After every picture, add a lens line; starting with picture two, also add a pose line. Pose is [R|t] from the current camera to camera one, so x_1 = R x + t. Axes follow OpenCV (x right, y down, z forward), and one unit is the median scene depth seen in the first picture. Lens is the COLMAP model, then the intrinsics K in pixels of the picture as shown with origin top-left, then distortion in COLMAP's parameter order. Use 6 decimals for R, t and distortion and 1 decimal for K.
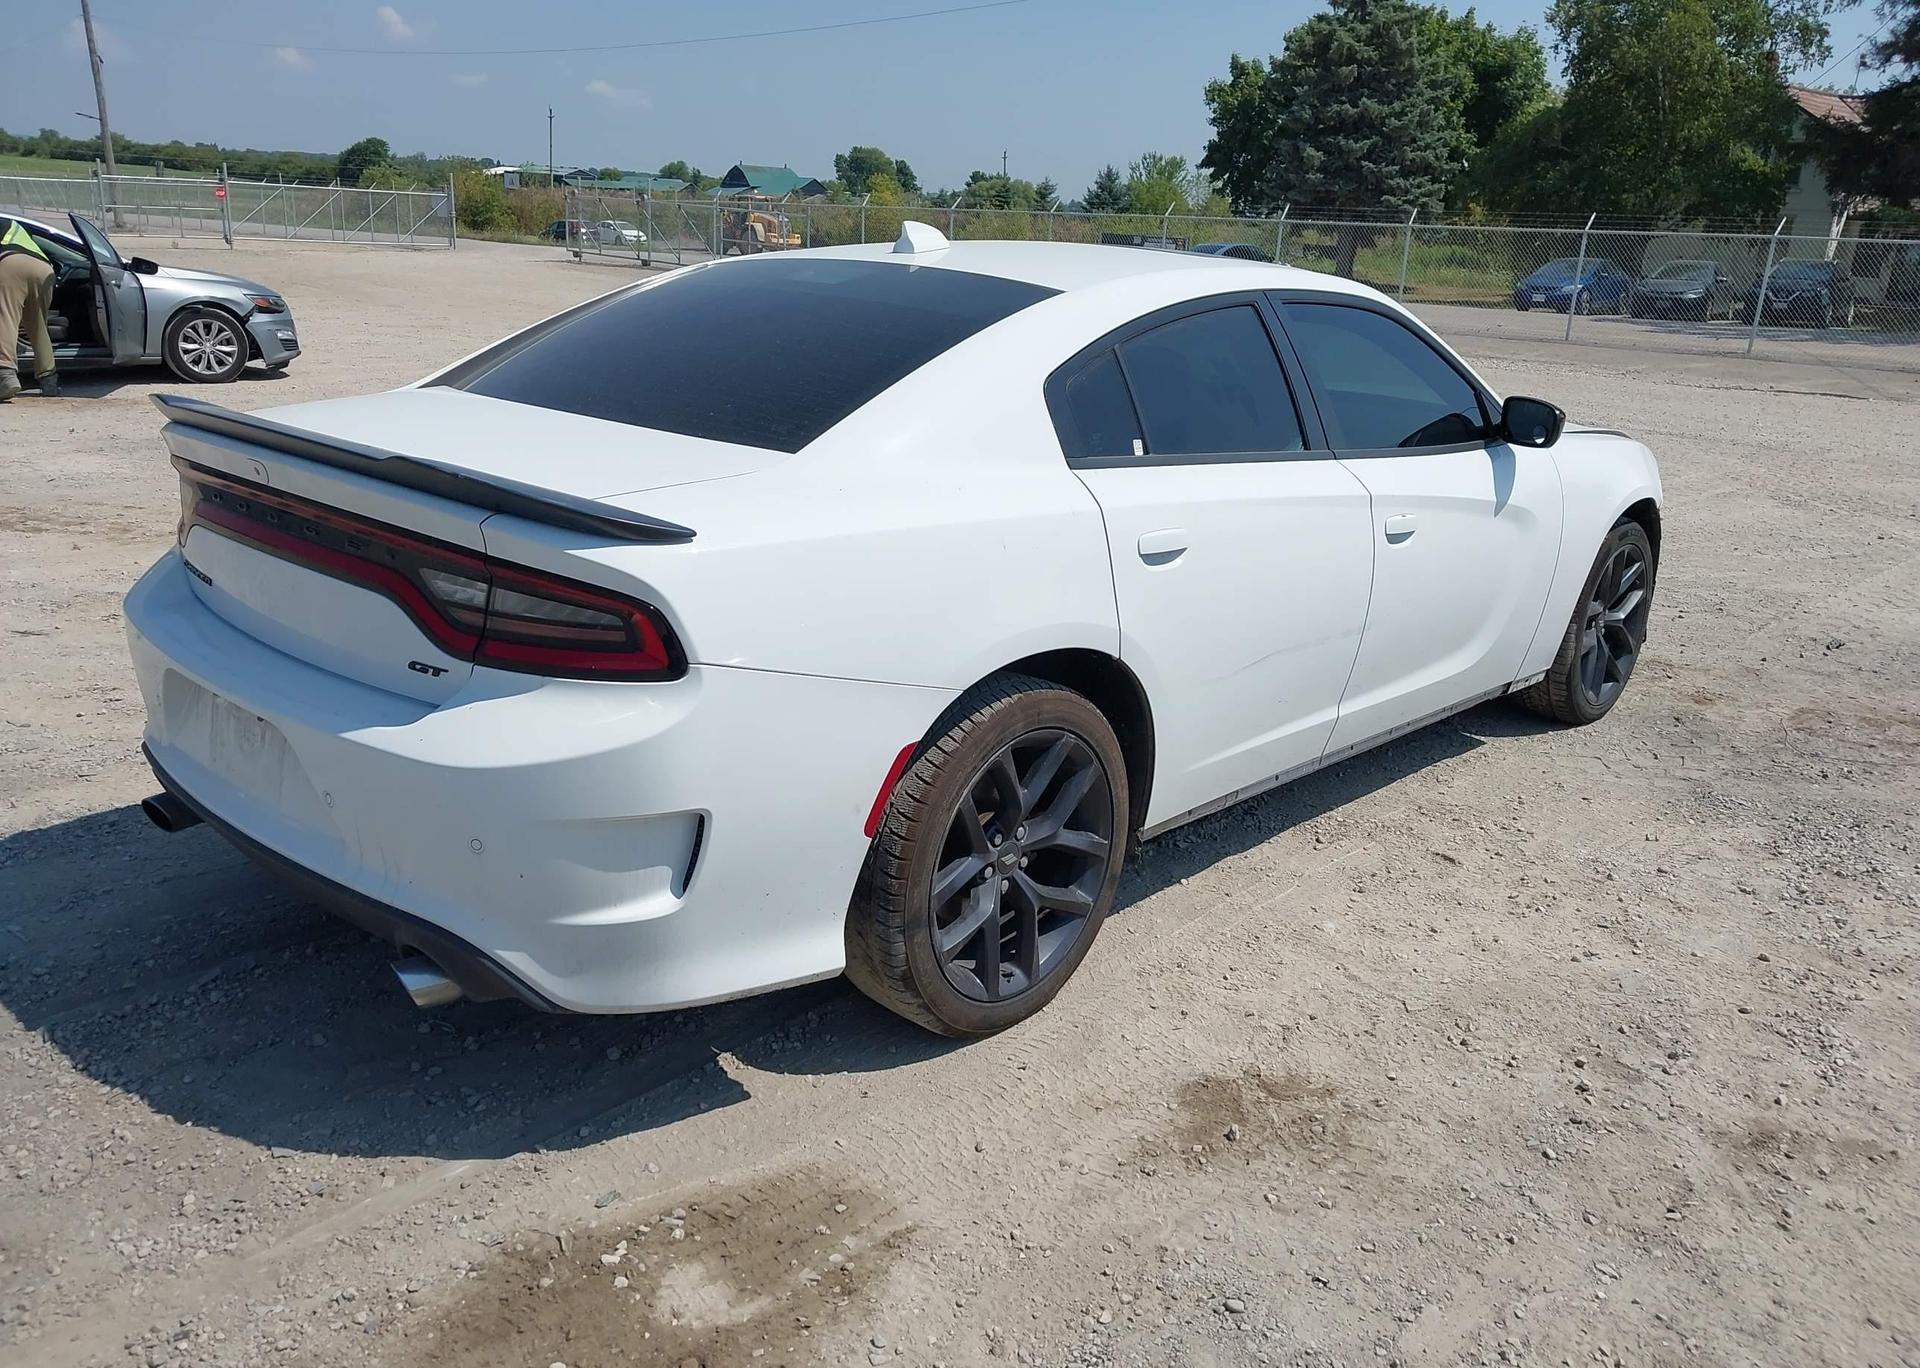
lens RADIAL K [[1496.6, 0, 959.0], [0, 1496.6, 694.5], [0, 0, 1]] dist [0.002534, -0.002711]
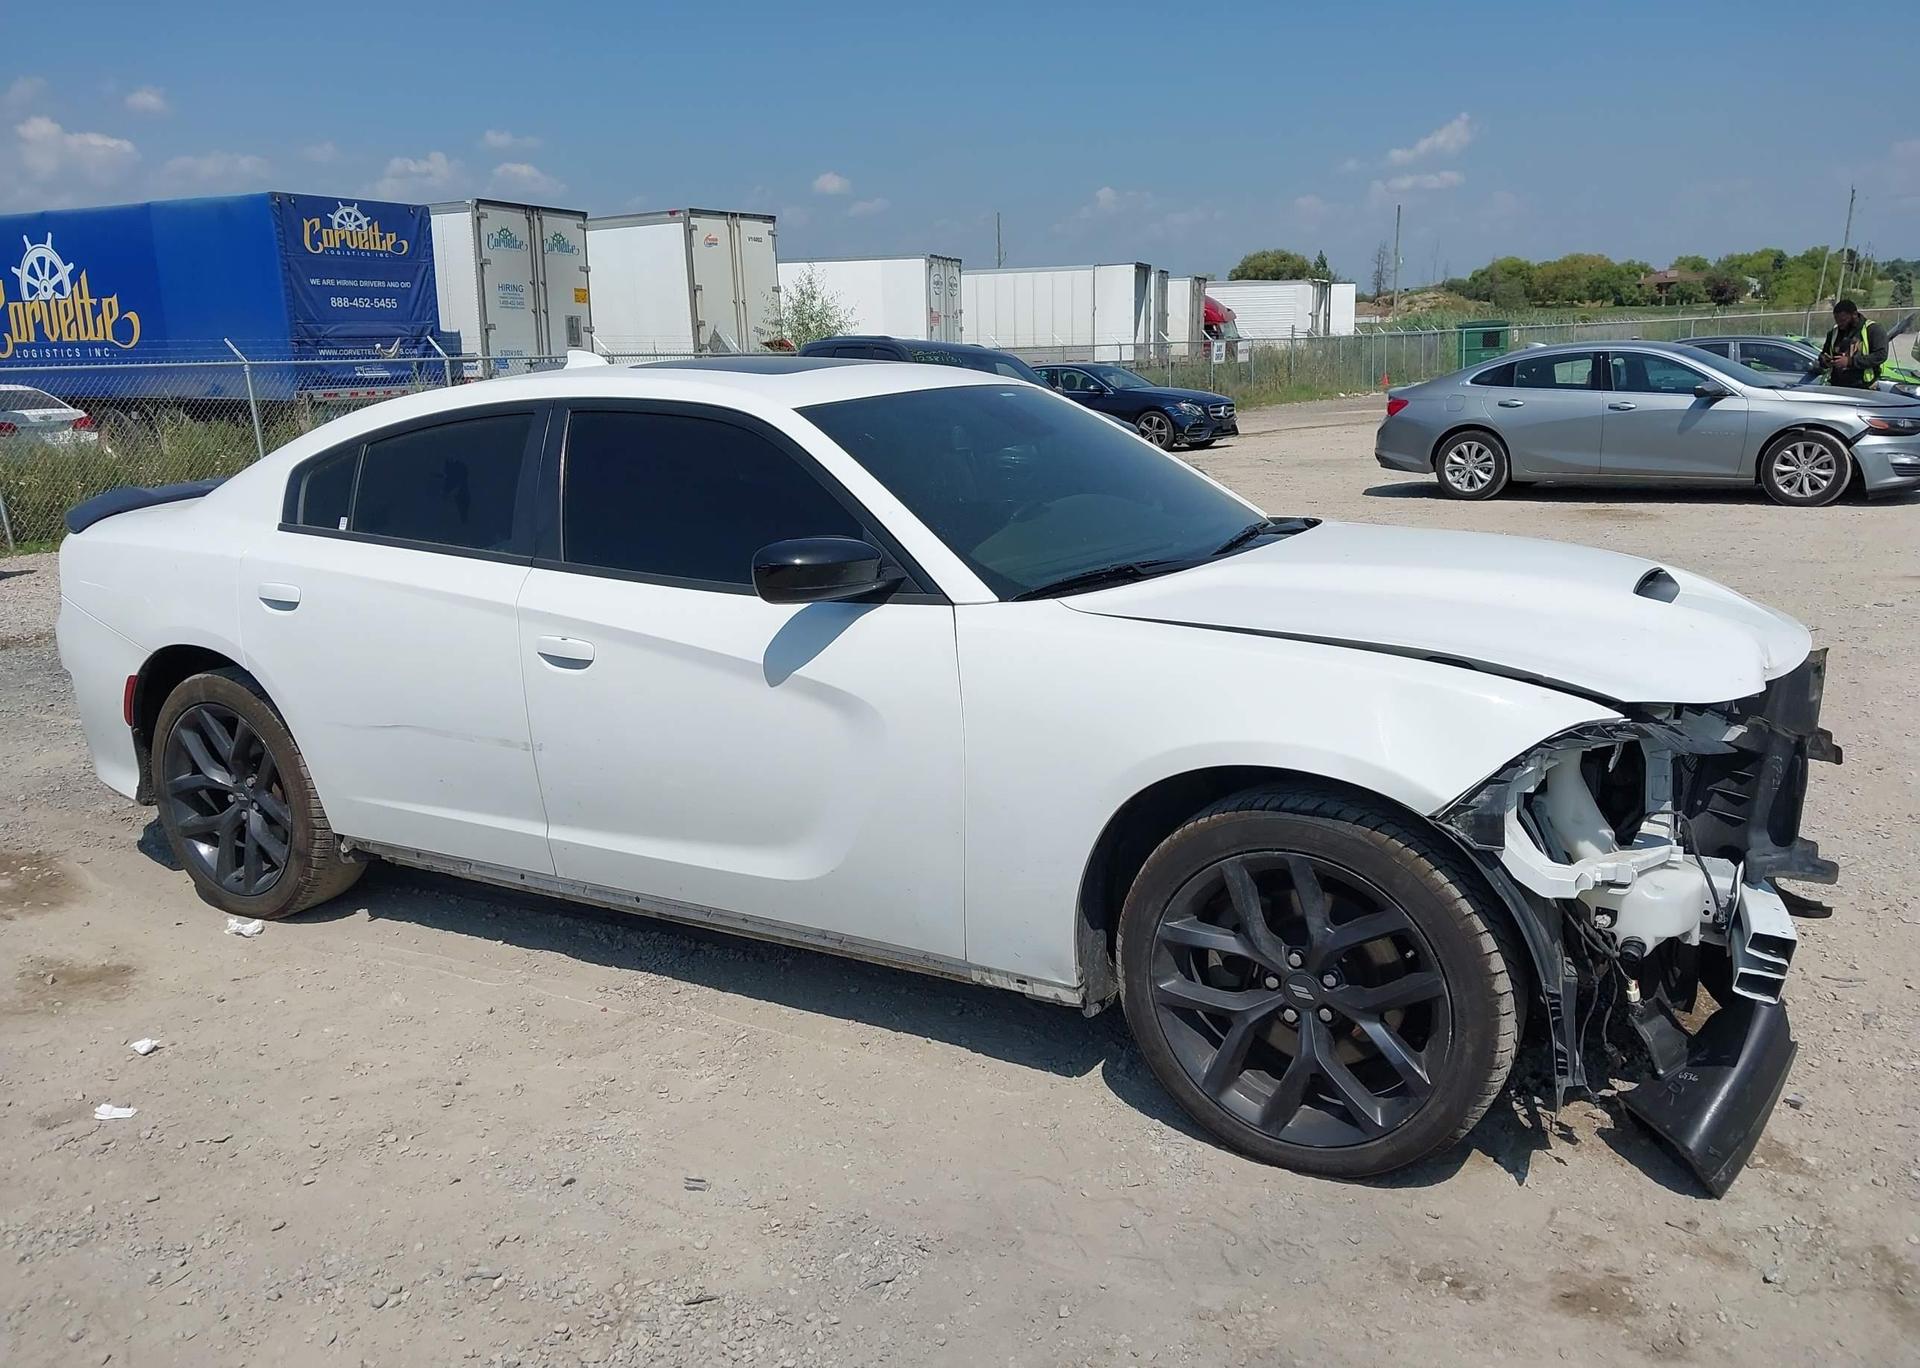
lens RADIAL K [[1479.1, 0, 967.1], [0, 1479.1, 724.5], [0, 0, 1]] dist [0.025307, -0.031020]
pose [[0.229439, 0.186173, -0.955352, 0.325531], [-0.244484, 0.961091, 0.128575, -0.065177], [0.942117, 0.204068, 0.266028, 0.268846]]
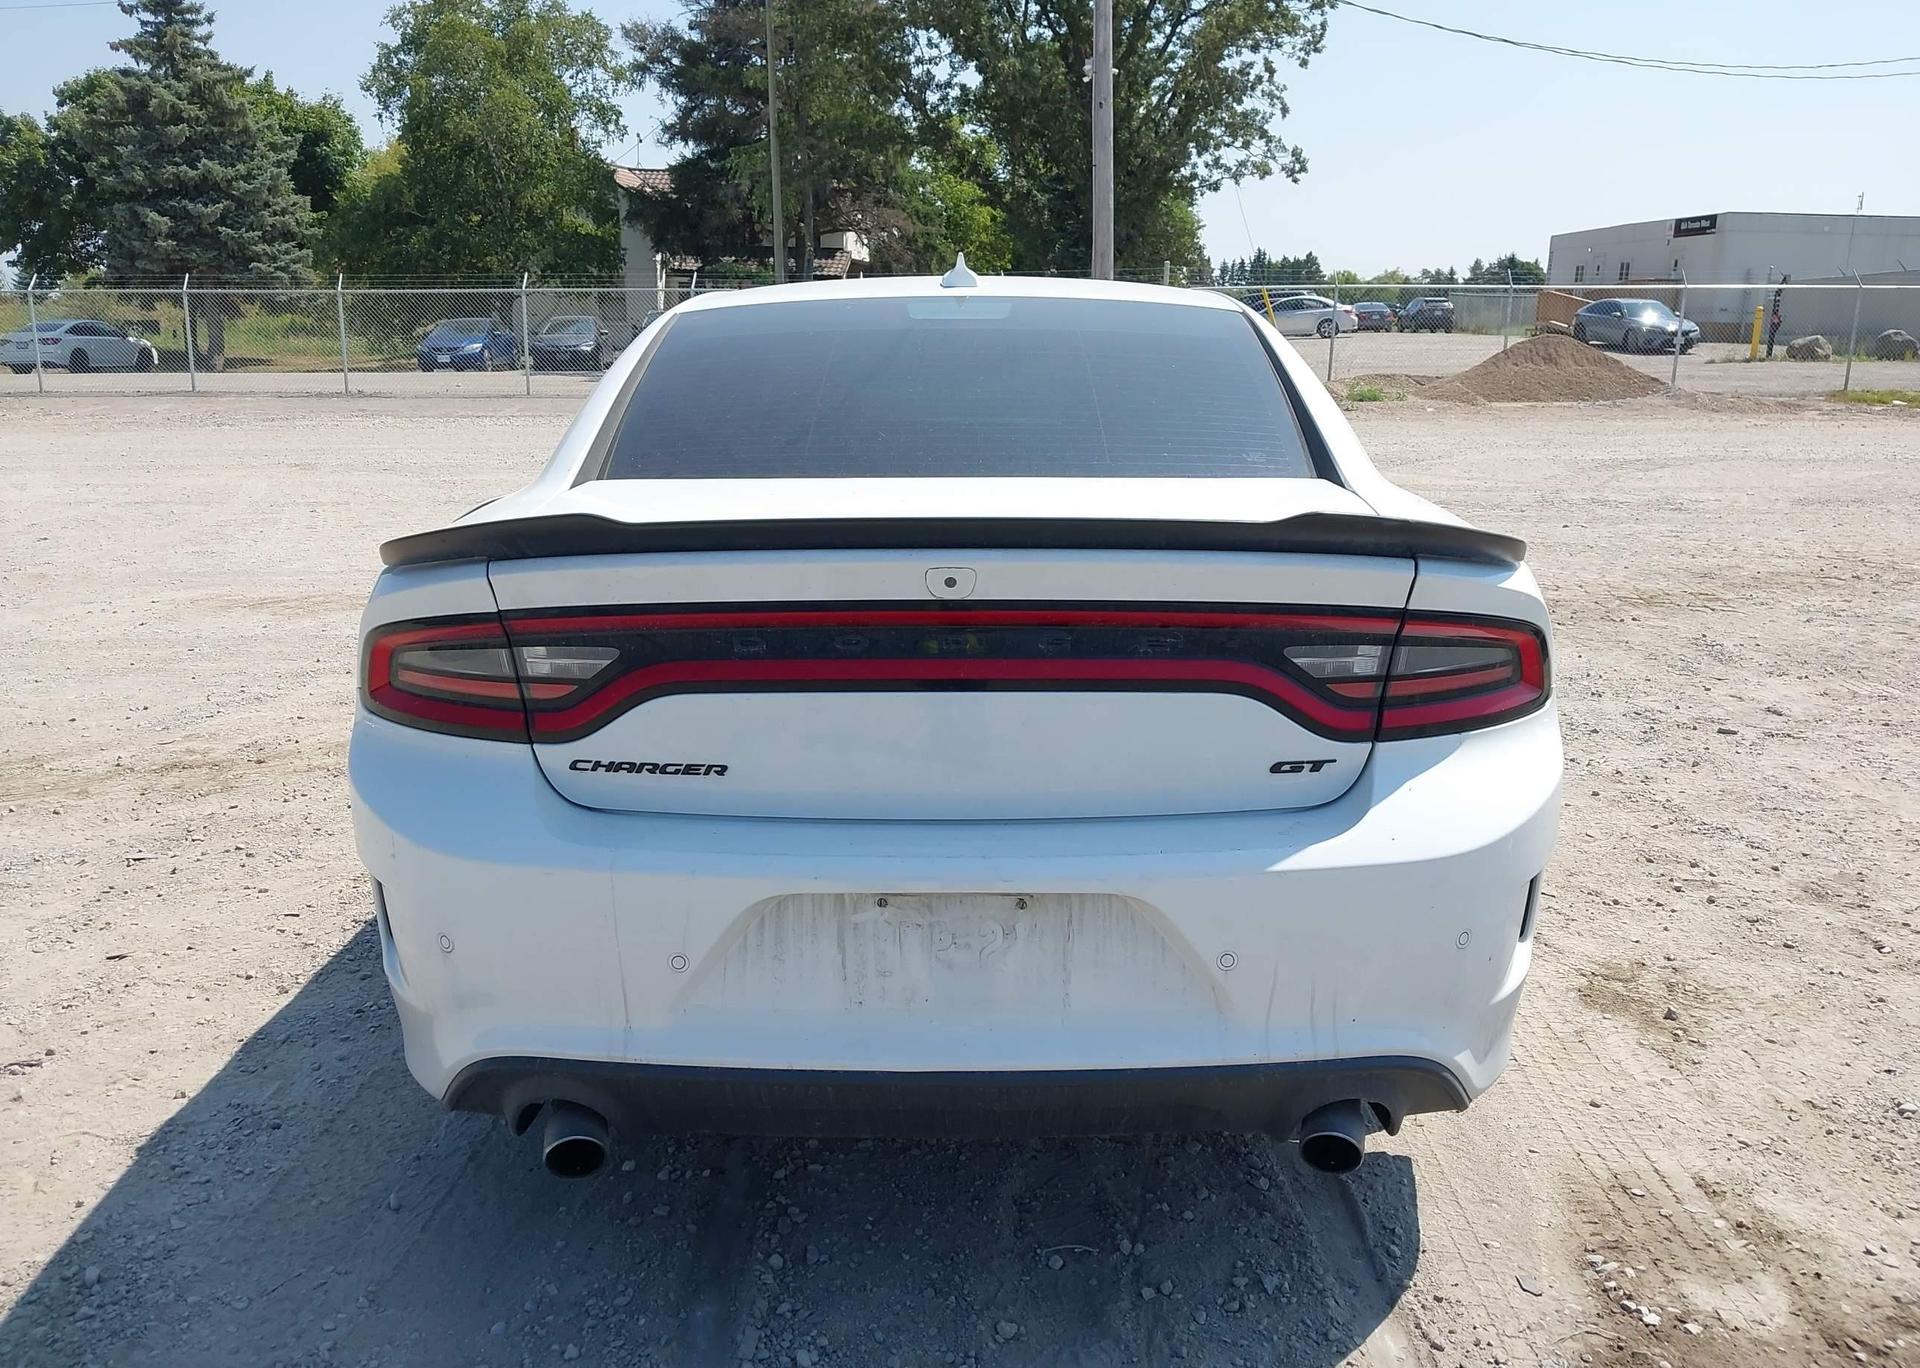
lens RADIAL K [[1515.2, 0, 960.0], [0, 1515.2, 684.0], [0, 0, 1]] dist [0.001279, -0.005746]
pose [[0.737477, -0.198497, 0.645544, -0.177291], [0.230794, 0.972361, 0.035328, -0.023231], [-0.634714, 0.122934, 0.762906, 0.082301]]
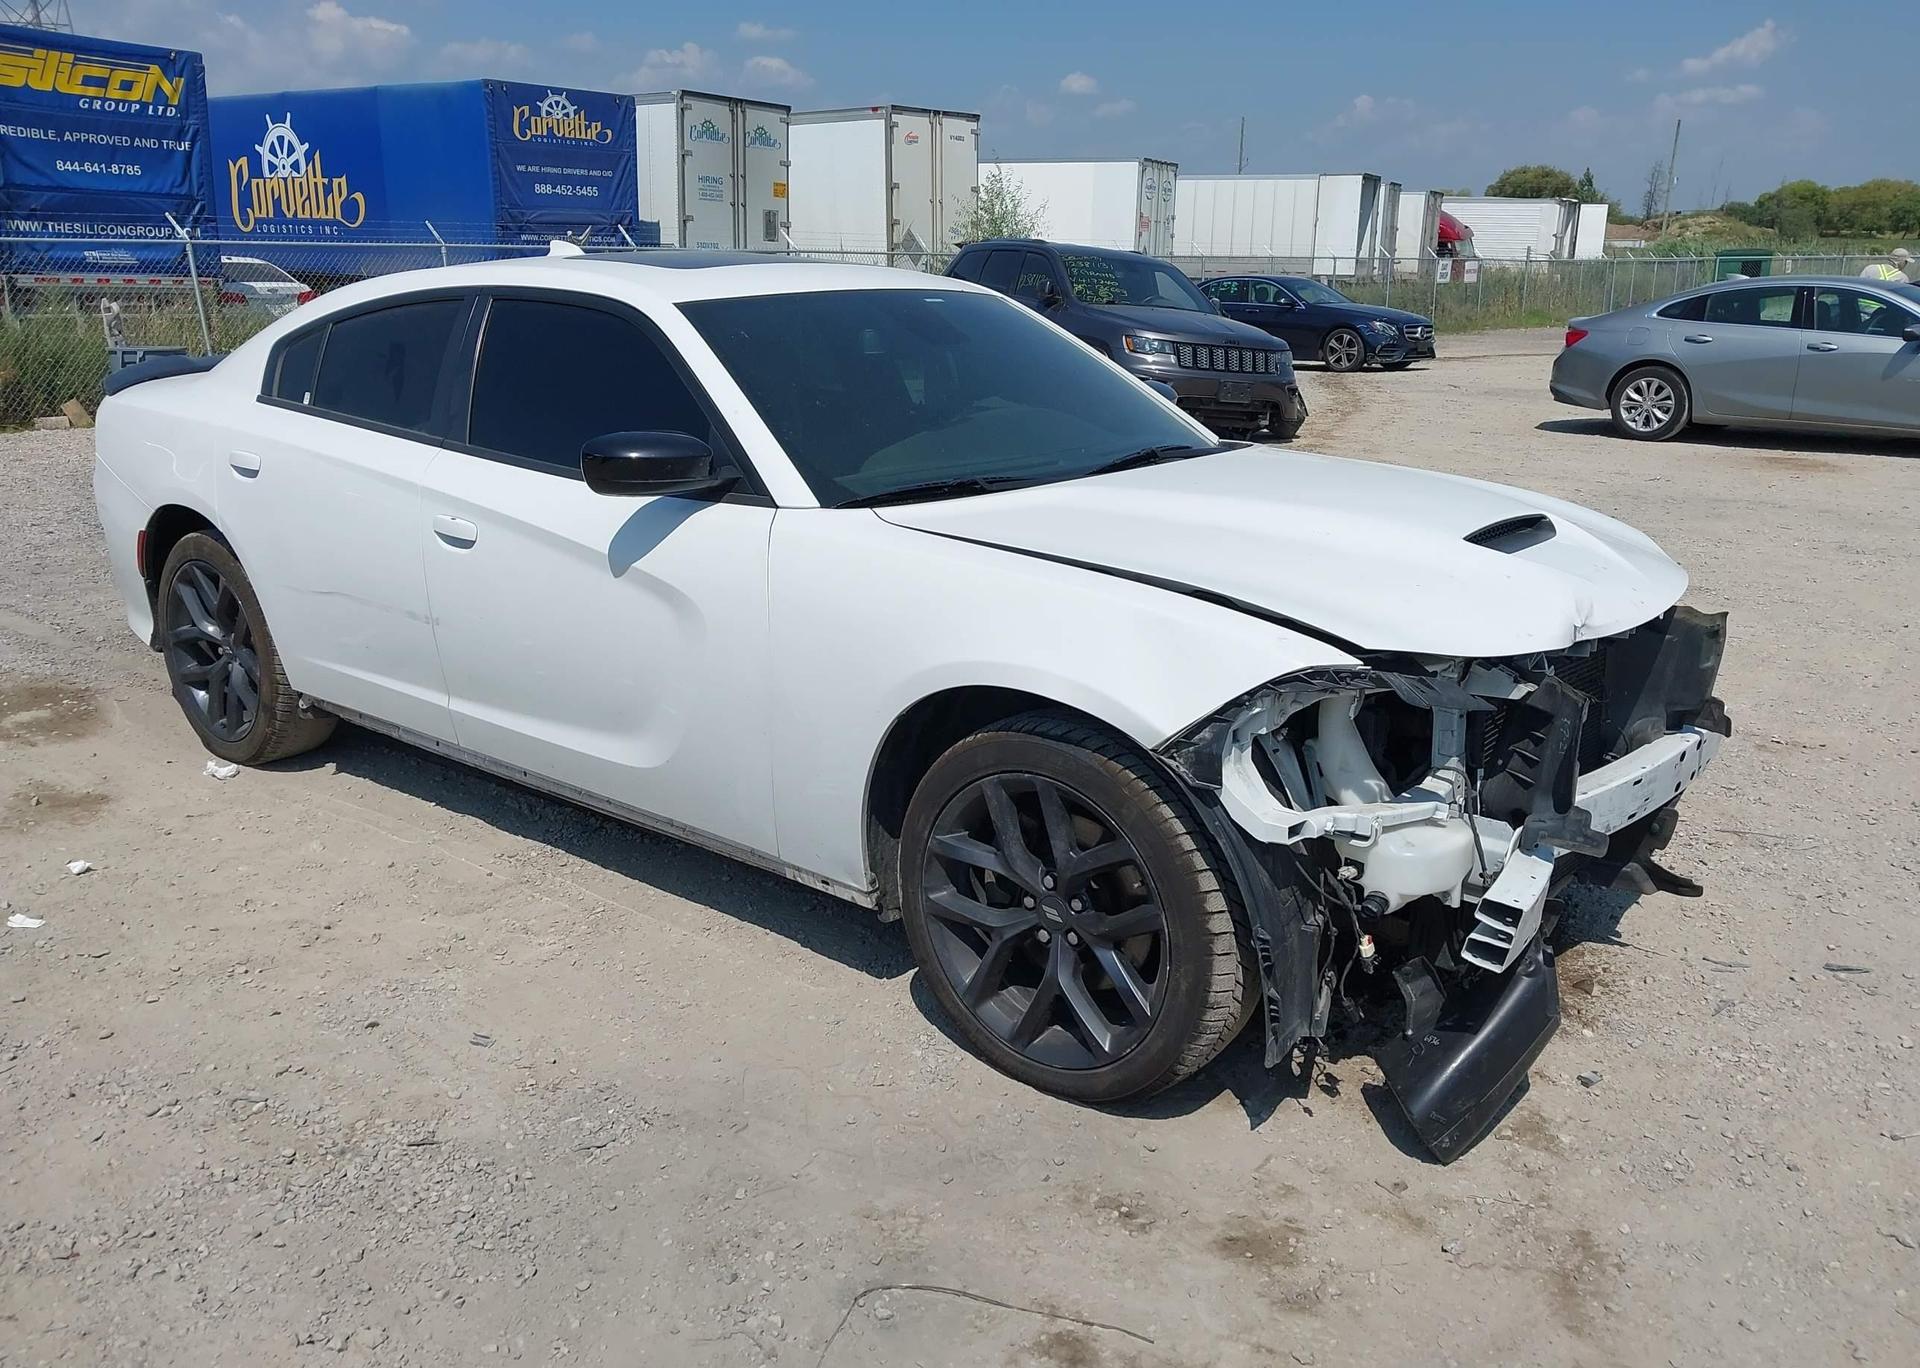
lens RADIAL K [[1479.6, 0, 966.7], [0, 1479.6, 714.6], [0, 0, 1]] dist [0.007801, -0.001751]
pose [[0.084176, 0.249284, -0.964765, 0.336204], [-0.293525, 0.931445, 0.215065, -0.080193], [0.952238, 0.265080, 0.151577, 0.321560]]
